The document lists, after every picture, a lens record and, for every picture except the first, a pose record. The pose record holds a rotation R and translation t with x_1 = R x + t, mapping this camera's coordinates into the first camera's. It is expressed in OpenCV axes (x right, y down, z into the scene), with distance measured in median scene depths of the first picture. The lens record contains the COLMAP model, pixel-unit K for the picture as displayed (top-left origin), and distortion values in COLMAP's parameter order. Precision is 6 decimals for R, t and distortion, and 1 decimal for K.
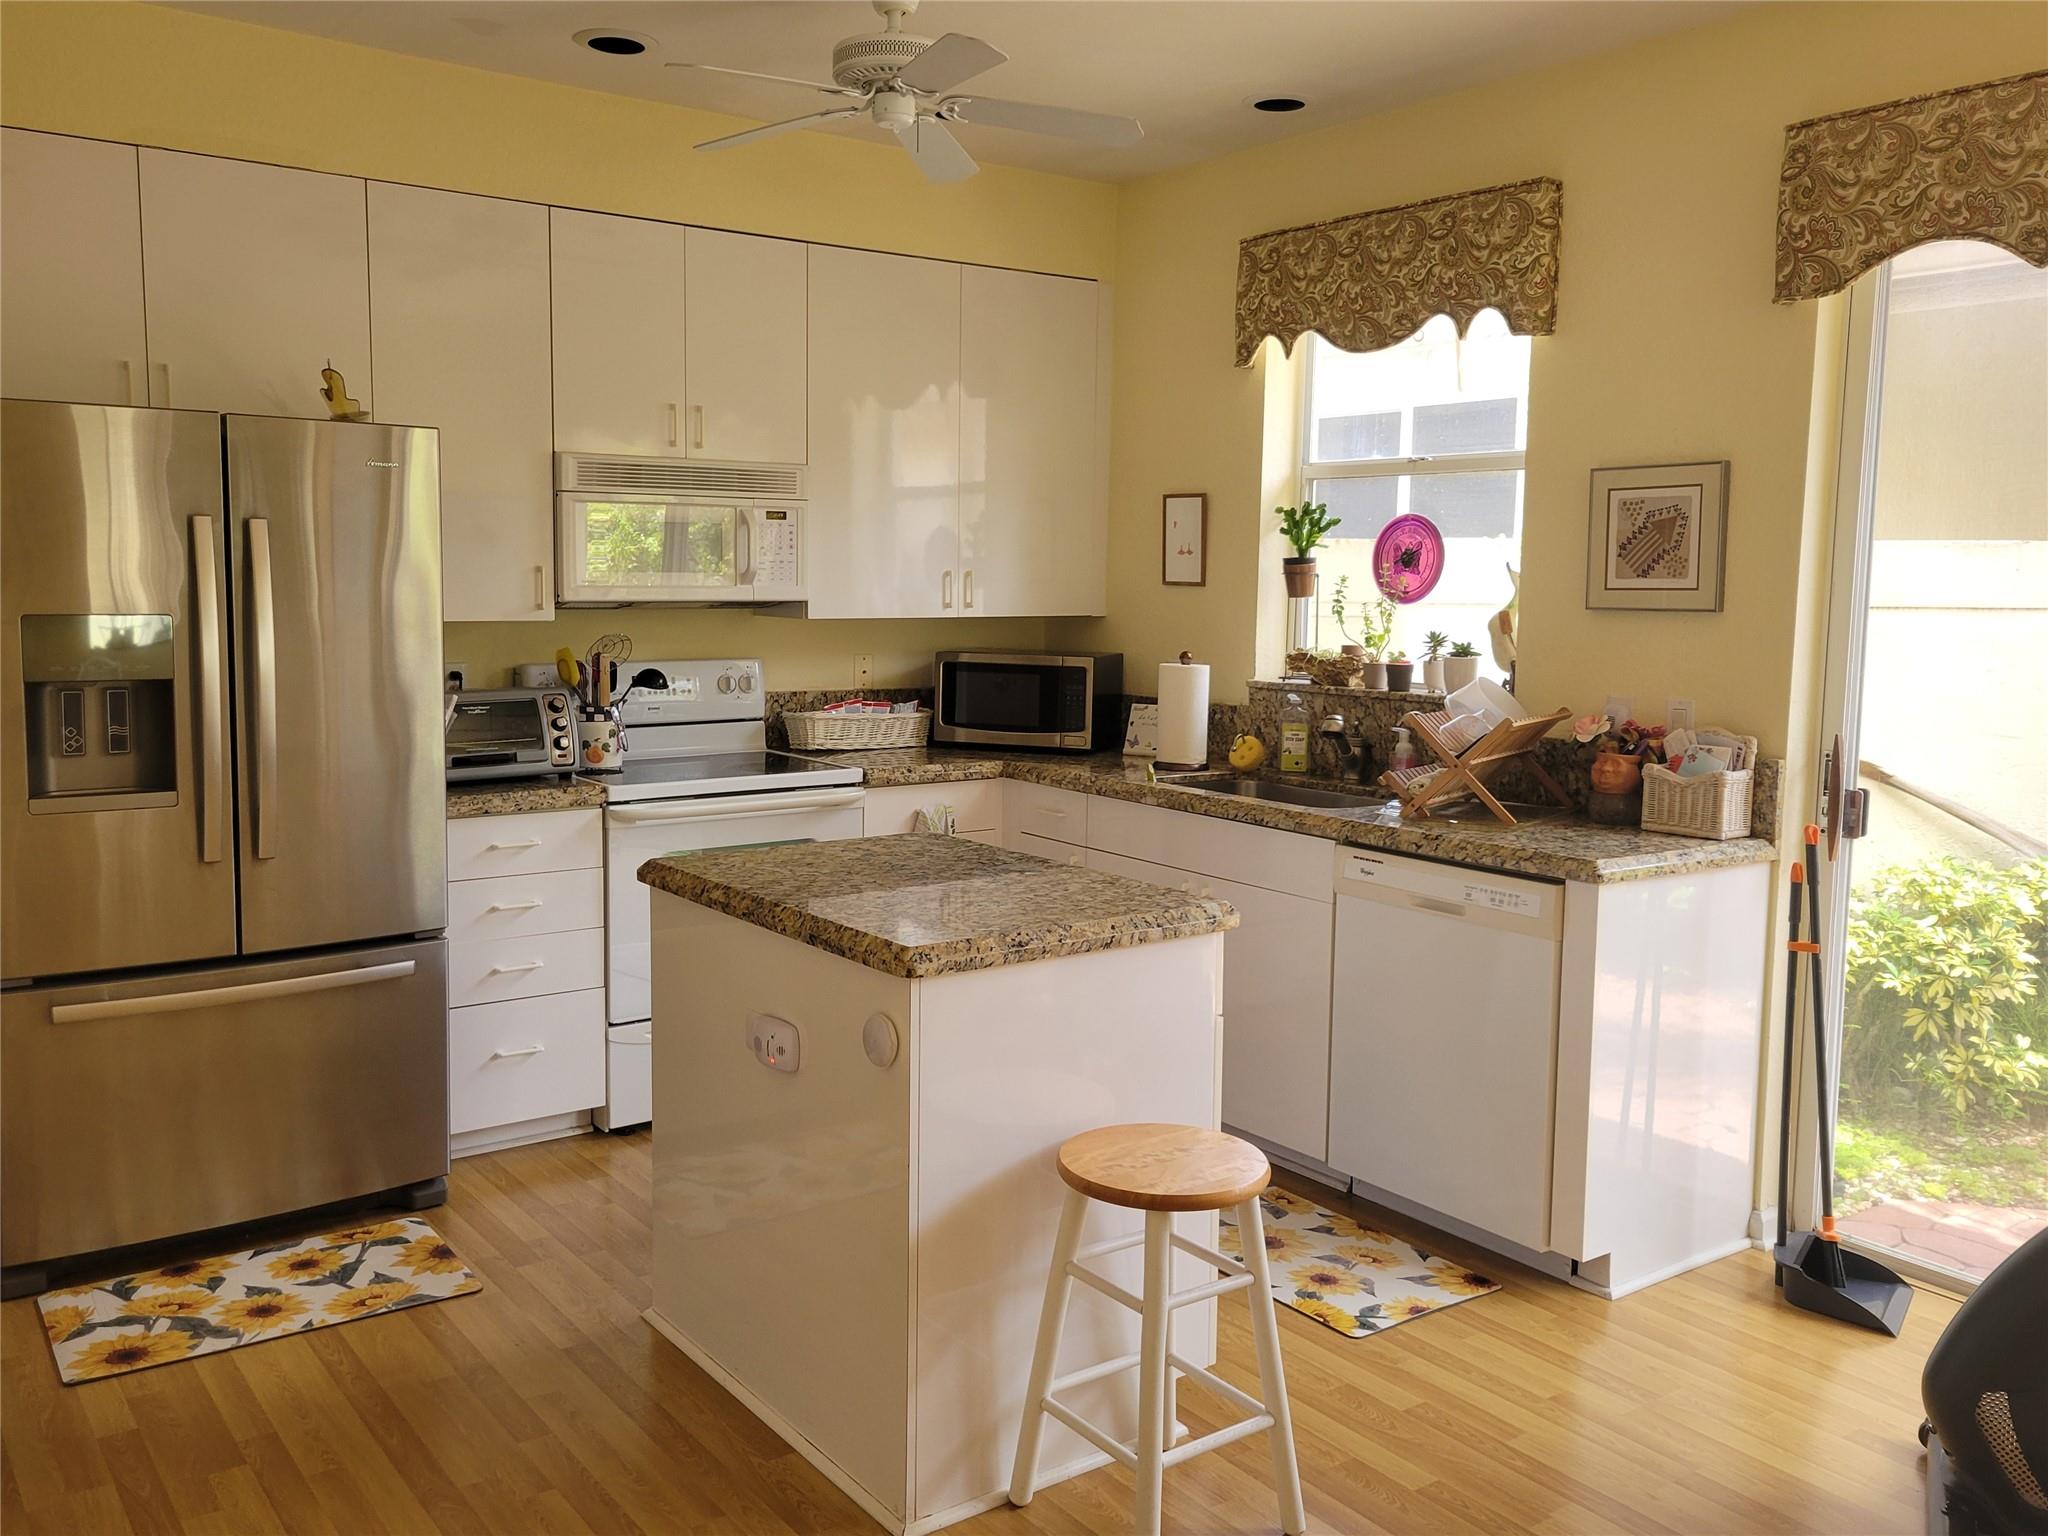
lens RADIAL K [[1579.4, 0, 1023.5], [0, 1579.4, 727.0], [0, 0, 1]] dist [0.034622, -0.000433]
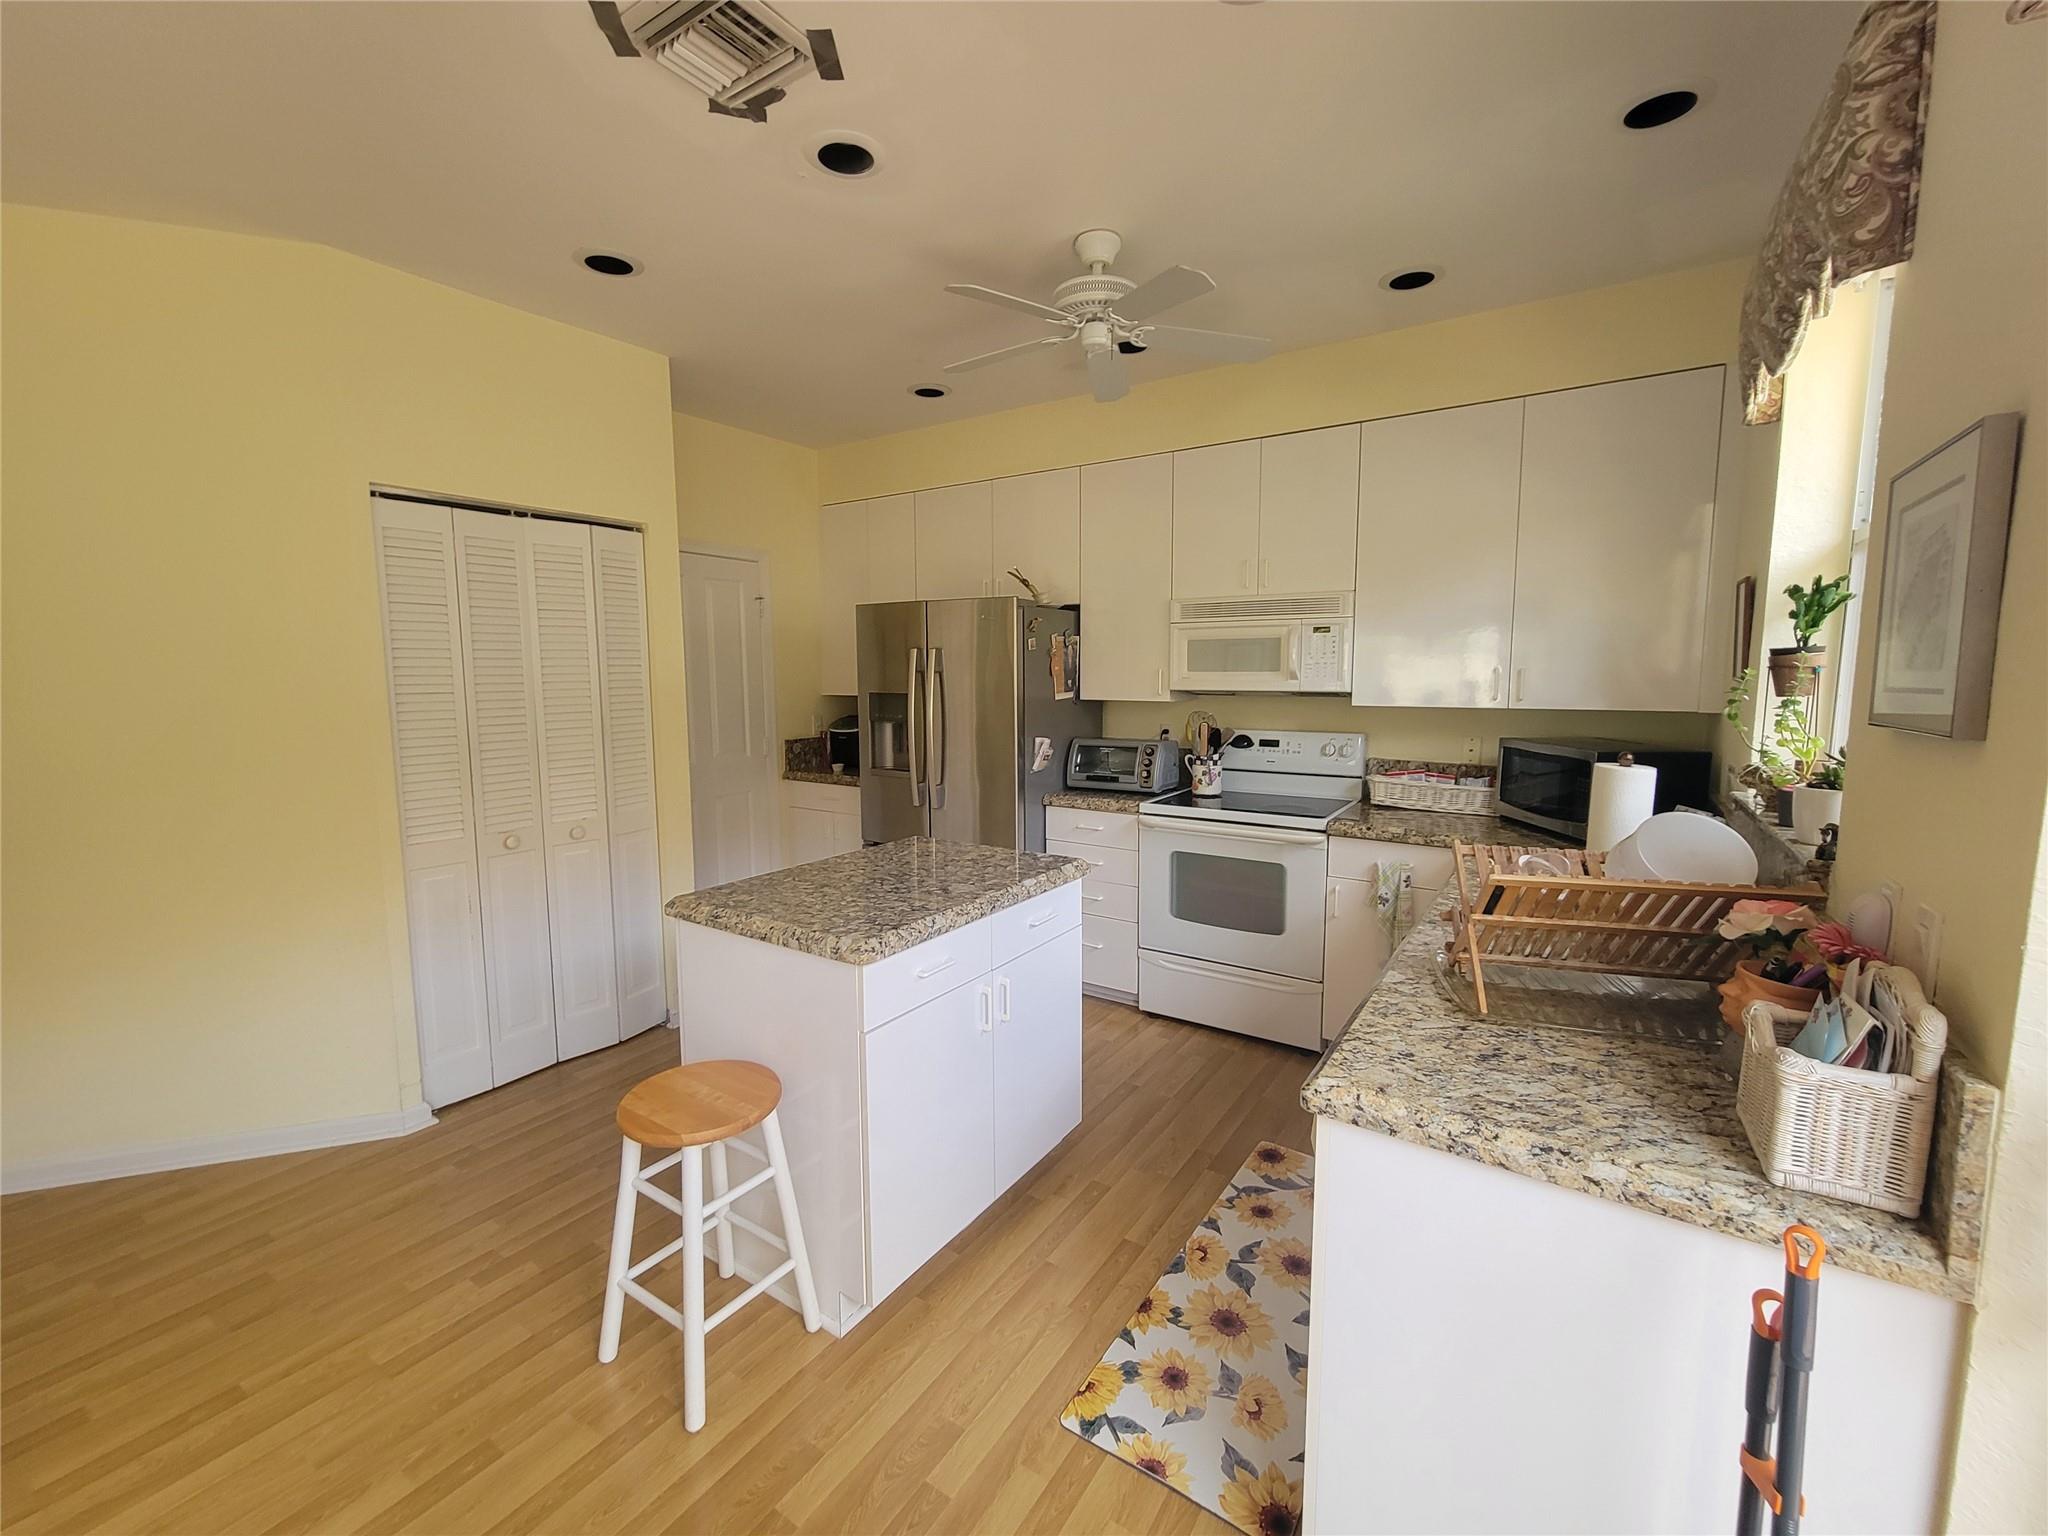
lens RADIAL K [[836.0, 0, 1025.9], [0, 836.0, 760.3], [0, 0, 1]] dist [-0.001272, 0.000477]
pose [[0.381836, 0.089954, -0.919842, 0.430916], [-0.085258, 0.994437, 0.061857, -0.044241], [0.920289, 0.054805, 0.387381, 0.495045]]
